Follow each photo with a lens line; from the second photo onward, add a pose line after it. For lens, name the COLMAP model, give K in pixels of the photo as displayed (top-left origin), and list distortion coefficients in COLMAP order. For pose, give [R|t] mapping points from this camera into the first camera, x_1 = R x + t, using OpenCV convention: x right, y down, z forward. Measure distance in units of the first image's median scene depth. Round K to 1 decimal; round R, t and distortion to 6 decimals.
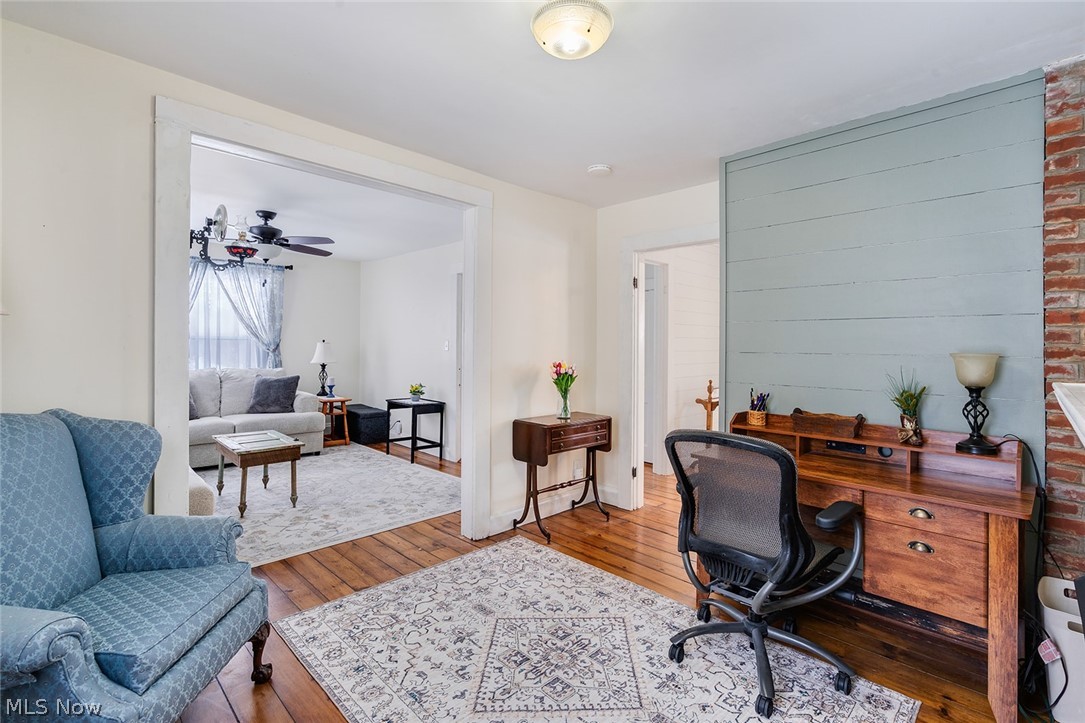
lens RADIAL K [[496.5, 0, 547.1], [0, 496.5, 344.5], [0, 0, 1]] dist [-0.009730, 0.003161]
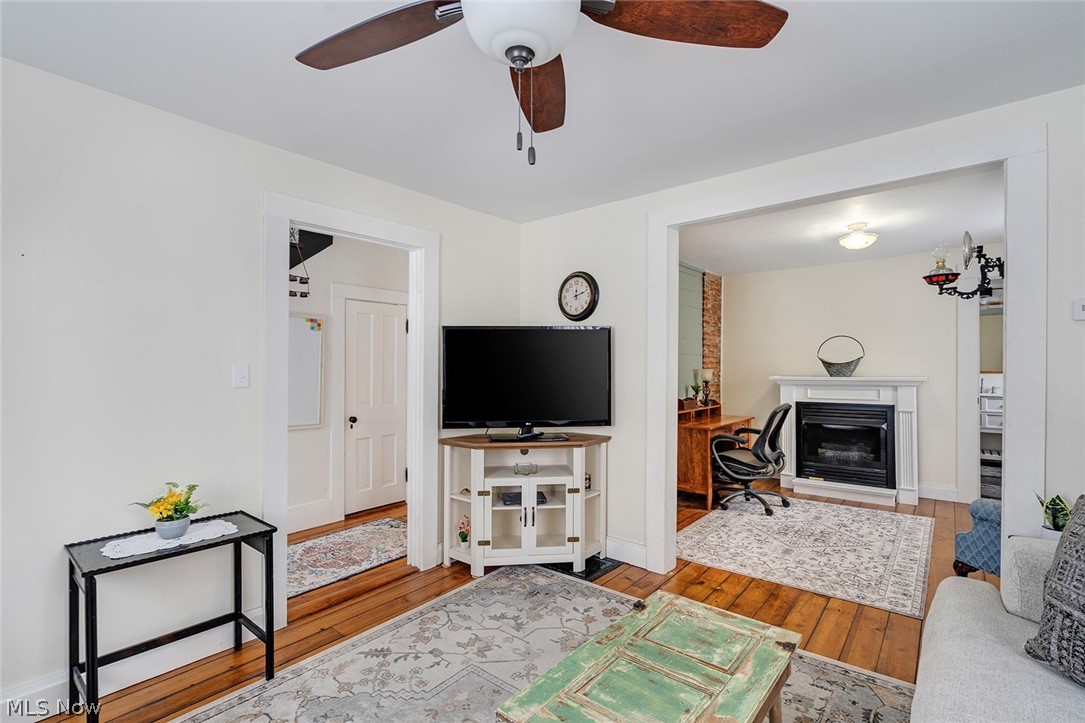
lens RADIAL K [[496.5, 0, 526.7], [0, 496.5, 368.2], [0, 0, 1]] dist [-0.009730, 0.003161]
pose [[-0.073110, -0.014331, 0.997221, -1.763849], [-0.001154, 0.999897, 0.014285, -0.025311], [-0.997323, -0.000106, -0.073119, 2.179312]]
